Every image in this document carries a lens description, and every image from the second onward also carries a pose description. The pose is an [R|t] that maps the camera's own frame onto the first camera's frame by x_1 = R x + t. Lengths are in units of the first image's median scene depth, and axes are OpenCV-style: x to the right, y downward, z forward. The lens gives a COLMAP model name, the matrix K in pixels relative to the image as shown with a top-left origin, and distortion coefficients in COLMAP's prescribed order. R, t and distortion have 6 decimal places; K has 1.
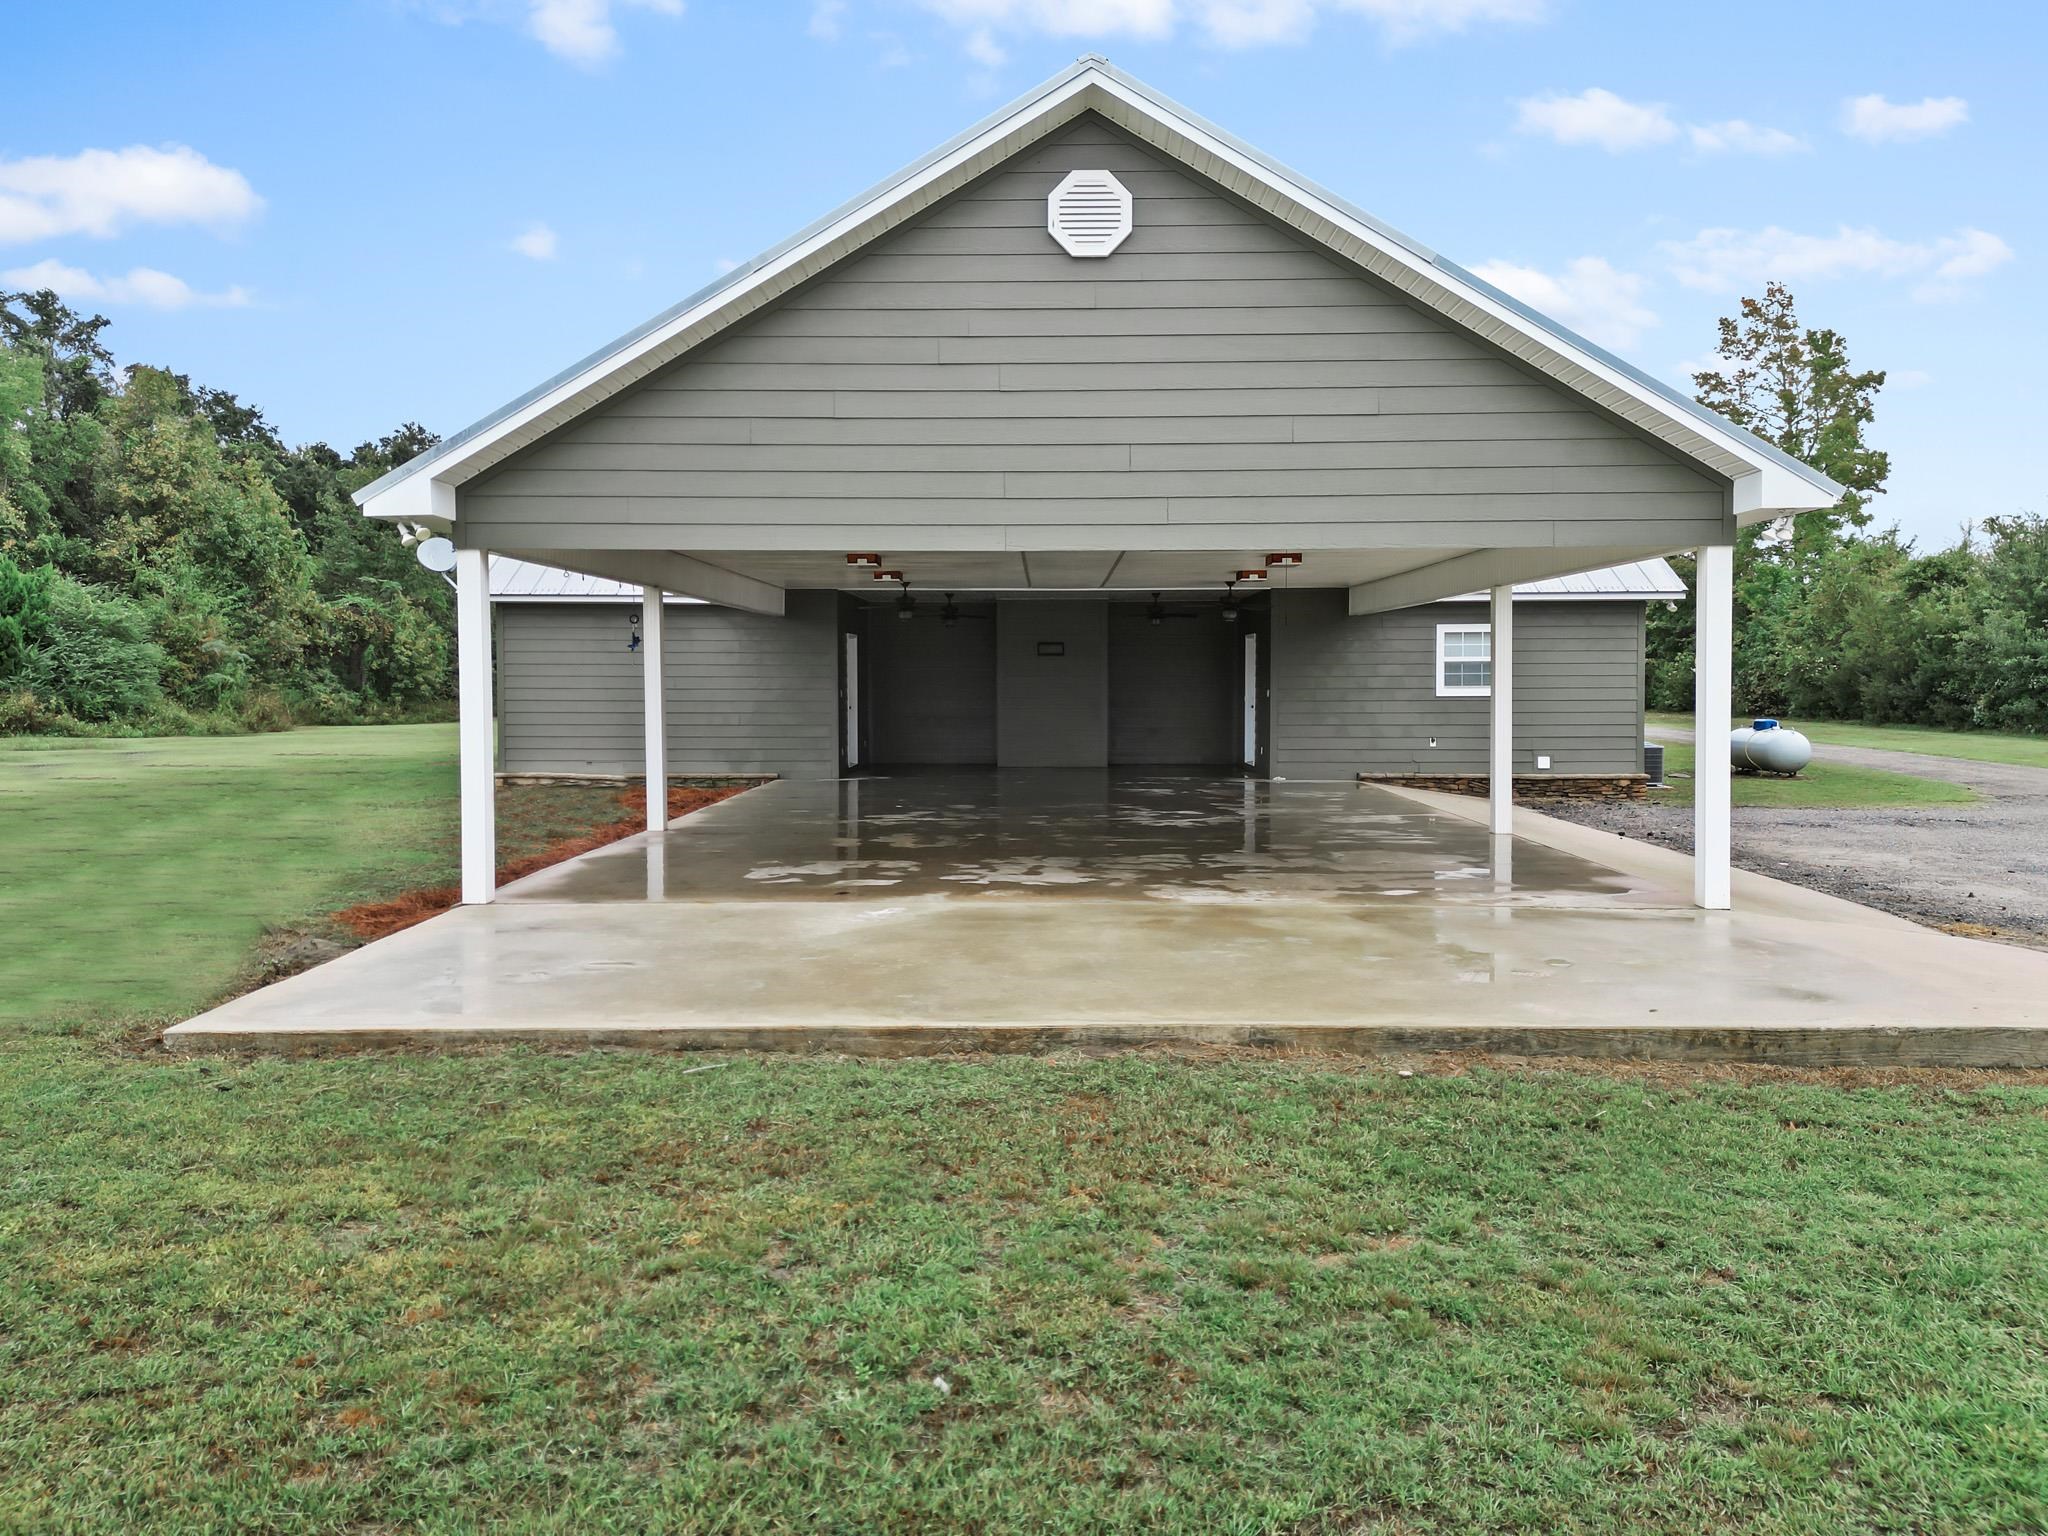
lens RADIAL K [[1463.2, 0, 1028.1], [0, 1463.2, 706.8], [0, 0, 1]] dist [0.003171, 0.002157]
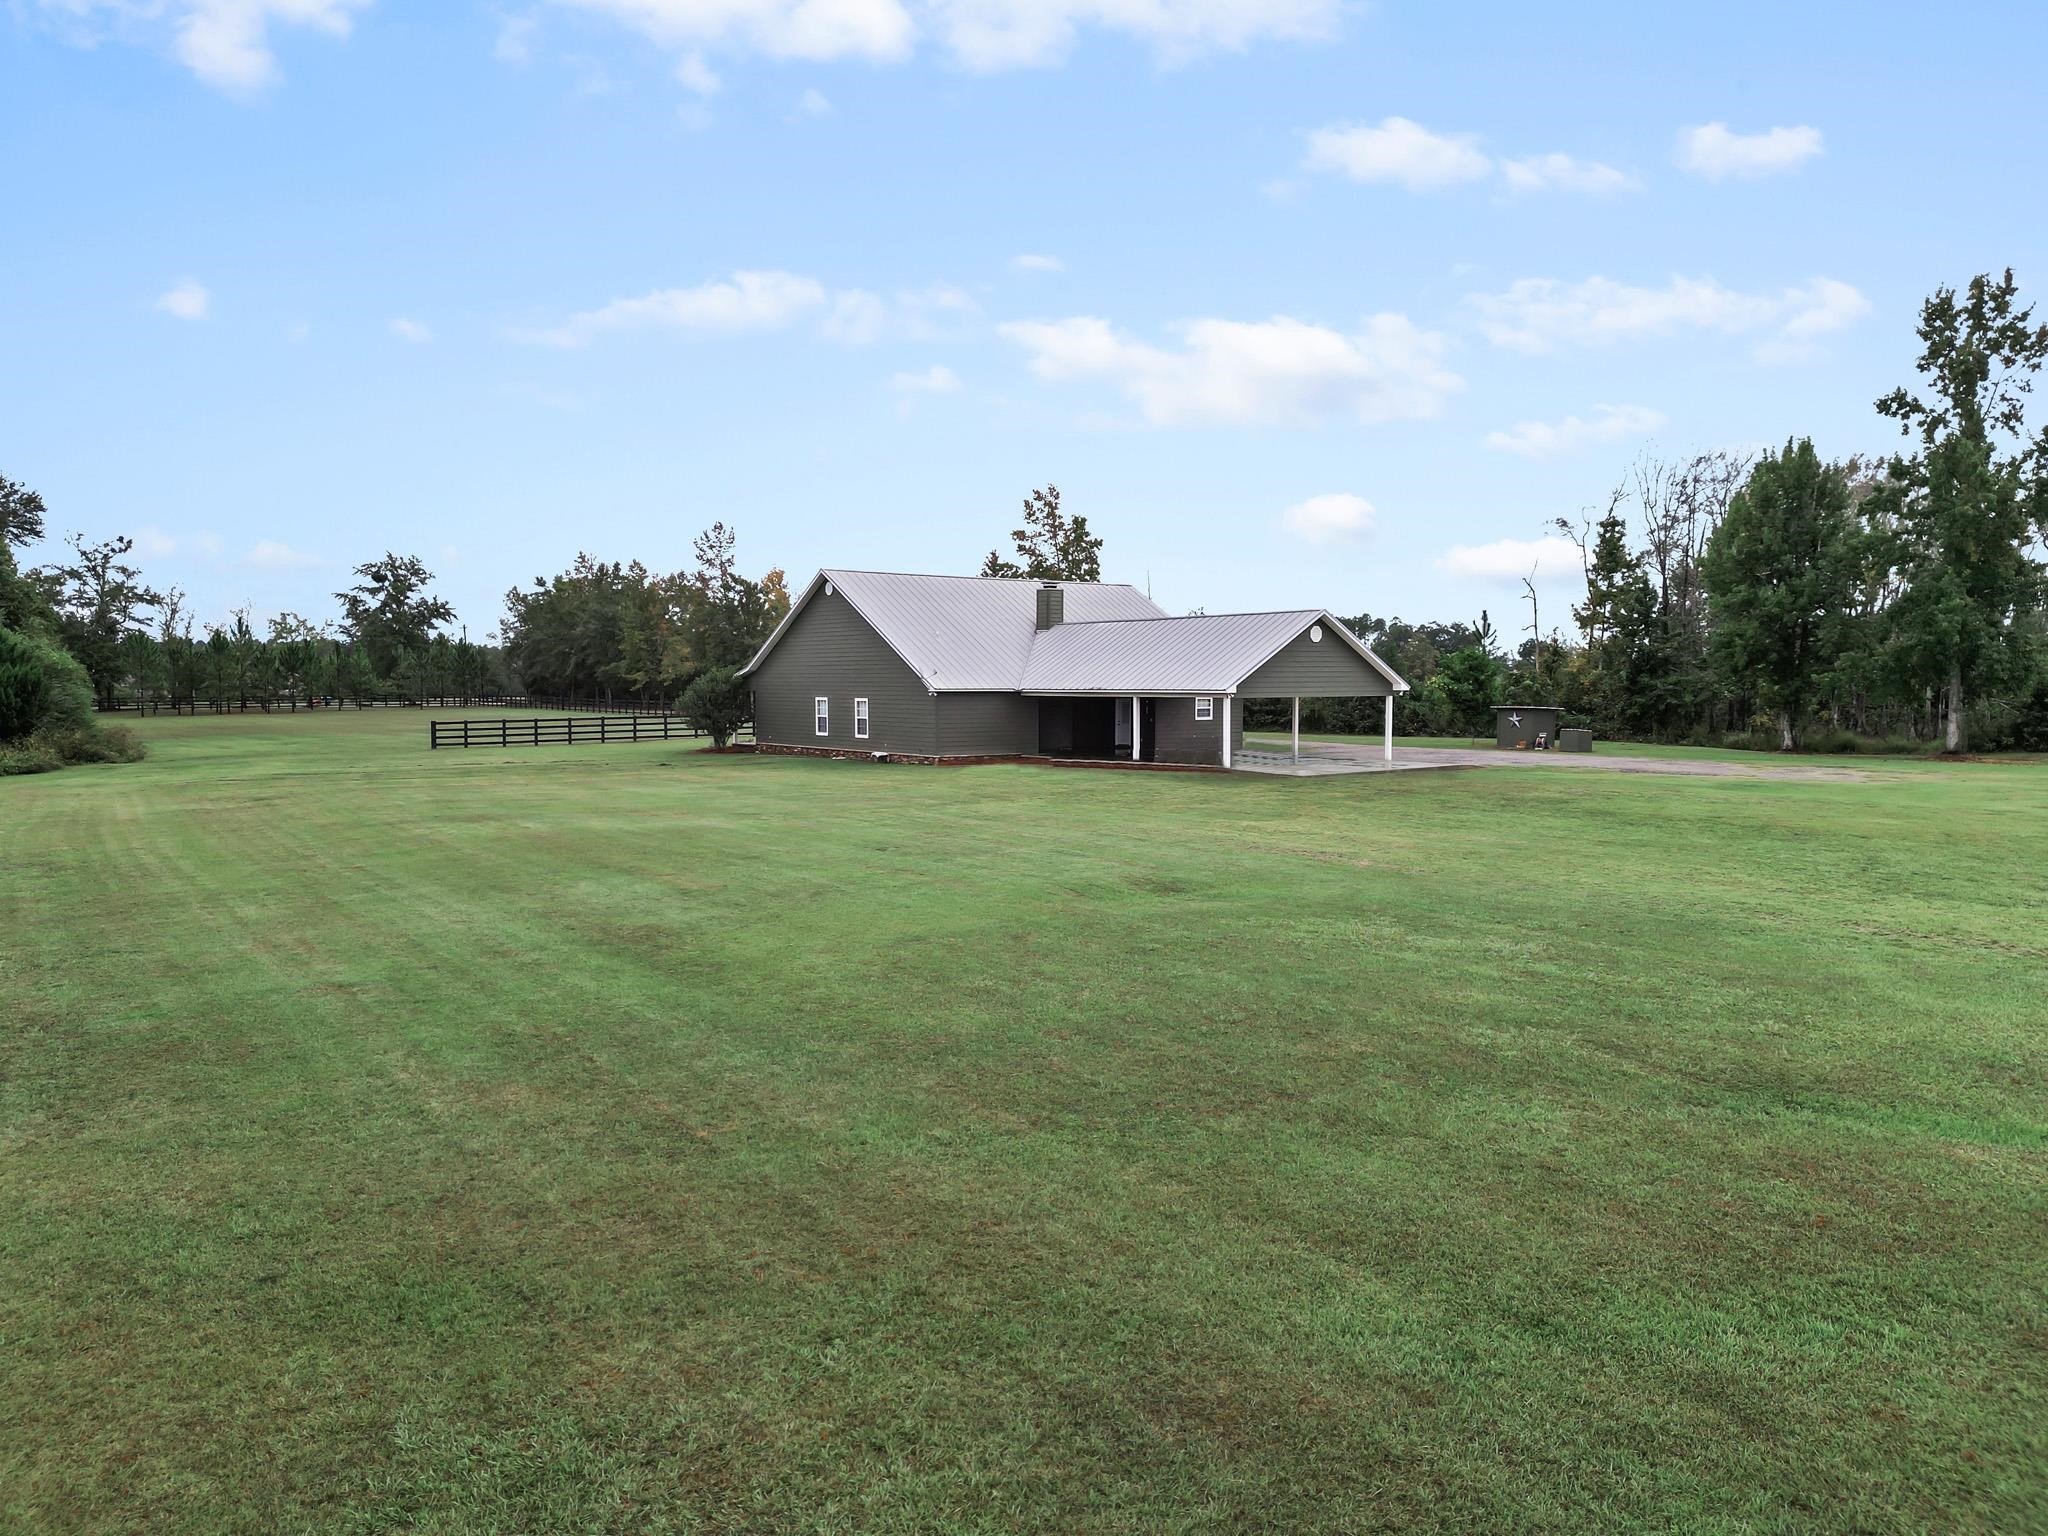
lens RADIAL K [[1424.7, 0, 1024.0], [0, 1424.7, 768.0], [0, 0, 1]] dist [0.039839, -0.043712]
pose [[0.791260, -0.034193, 0.610522, -1.801647], [0.011773, 0.999102, 0.040698, -0.033203], [-0.611366, -0.025015, 0.790953, -1.137865]]
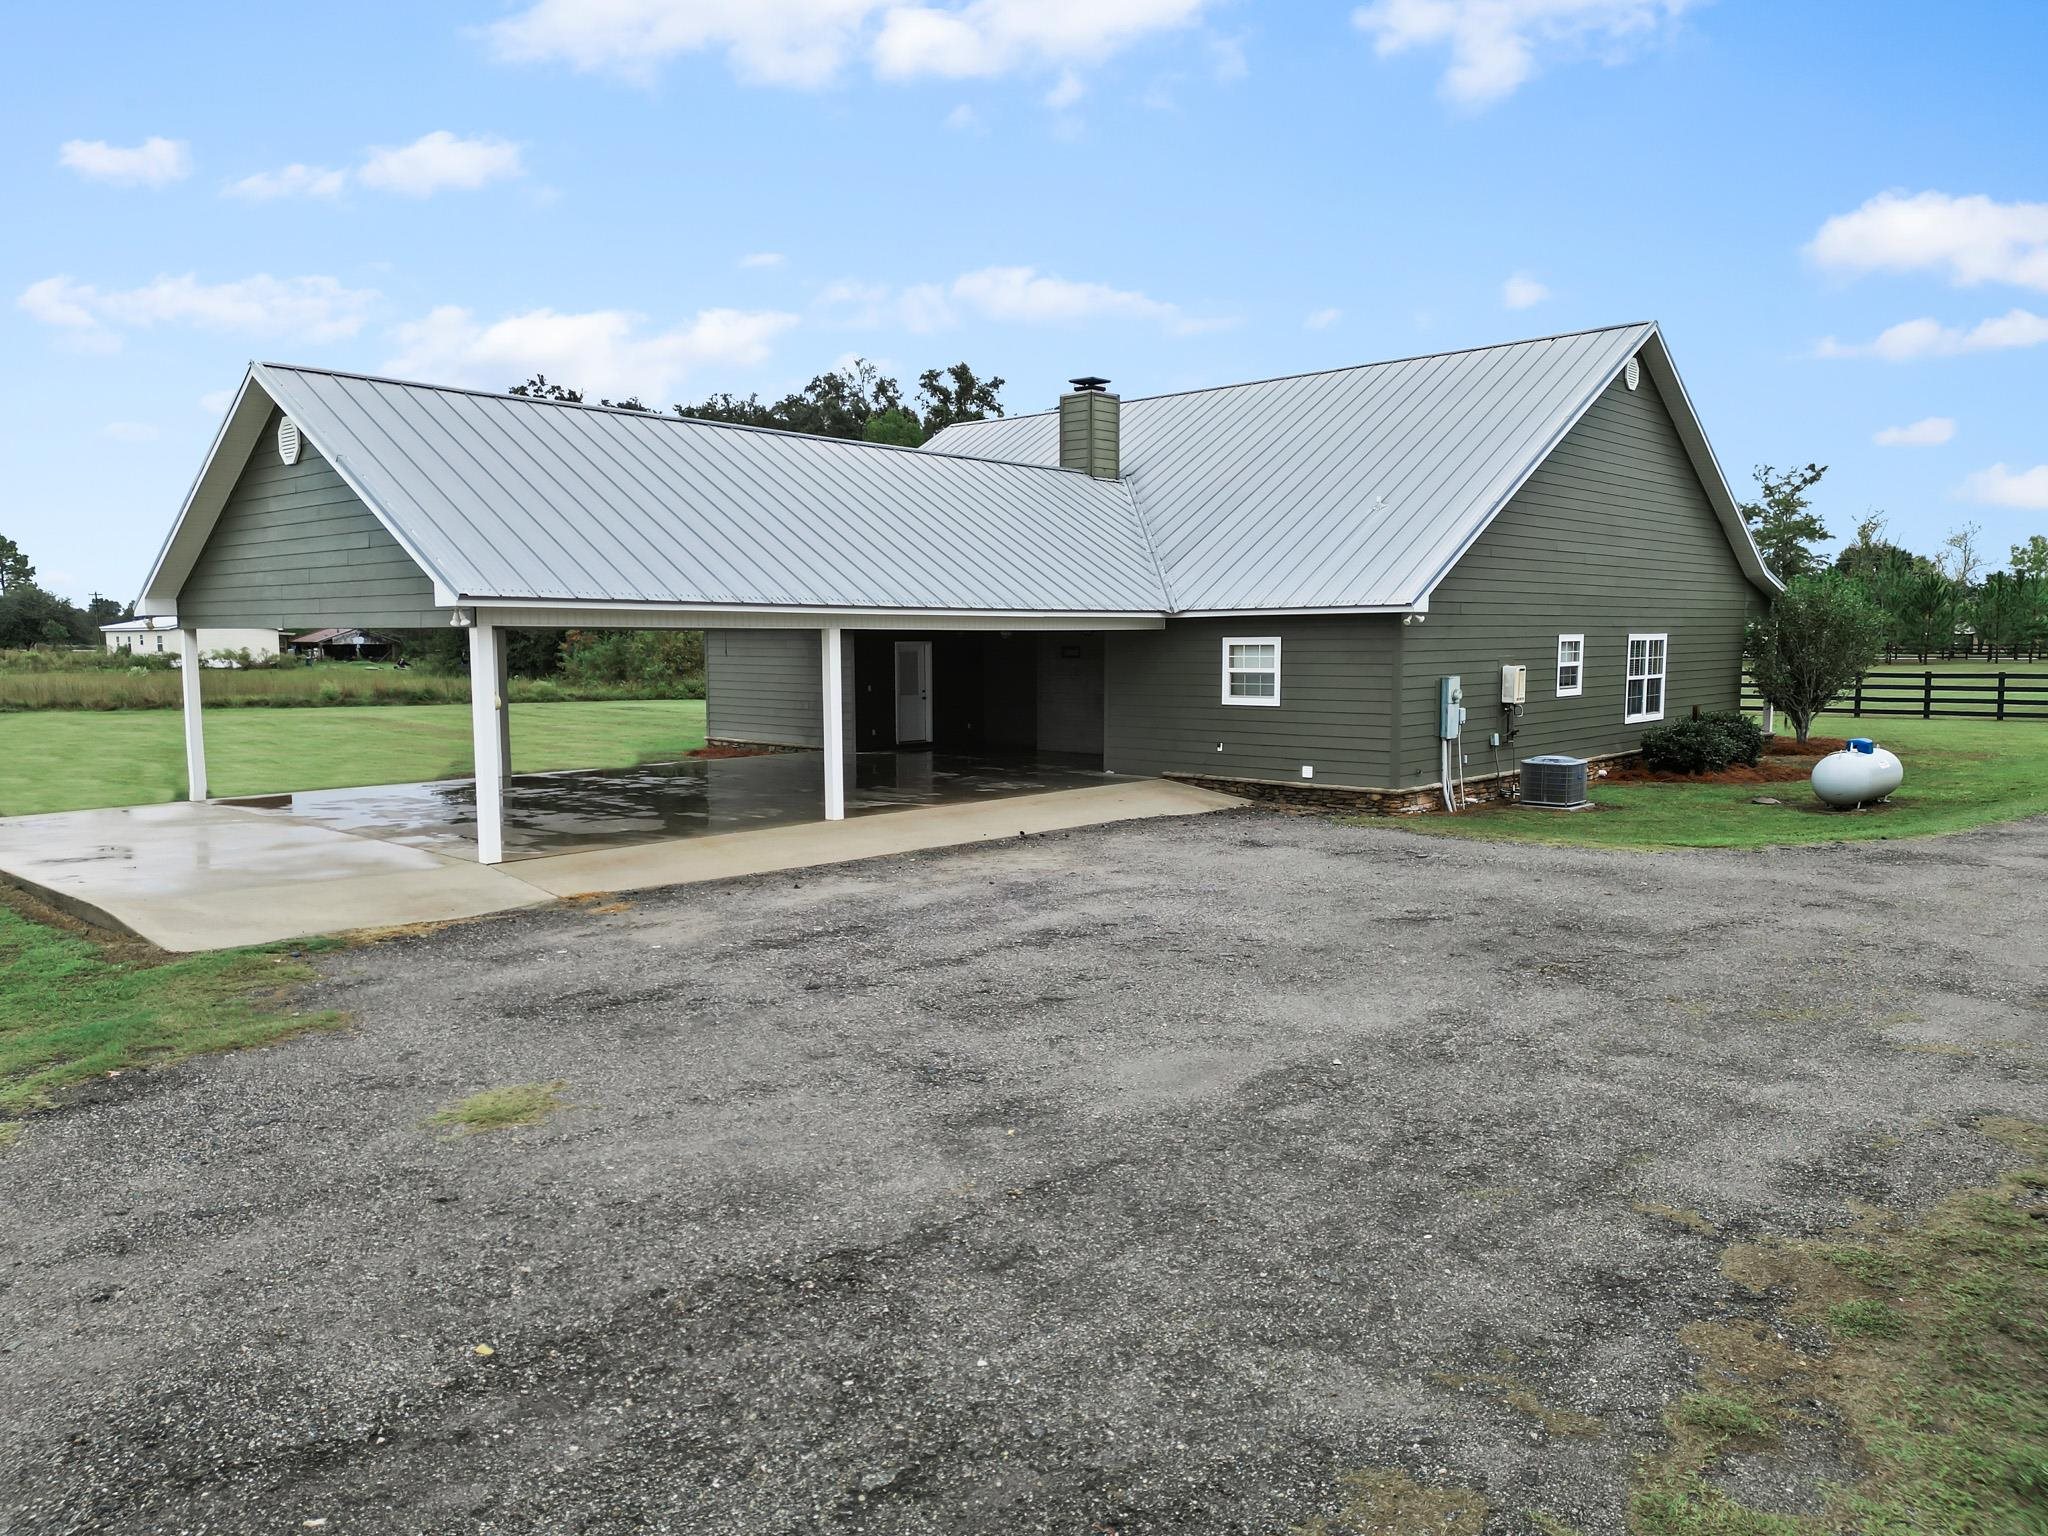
lens RADIAL K [[1418.2, 0, 1011.3], [0, 1418.2, 777.9], [0, 0, 1]] dist [0.076012, -0.086972]
pose [[0.740057, 0.064572, -0.669438, 0.866382], [-0.012835, 0.996555, 0.081937, -0.037053], [0.672422, -0.052046, 0.738336, 0.120602]]
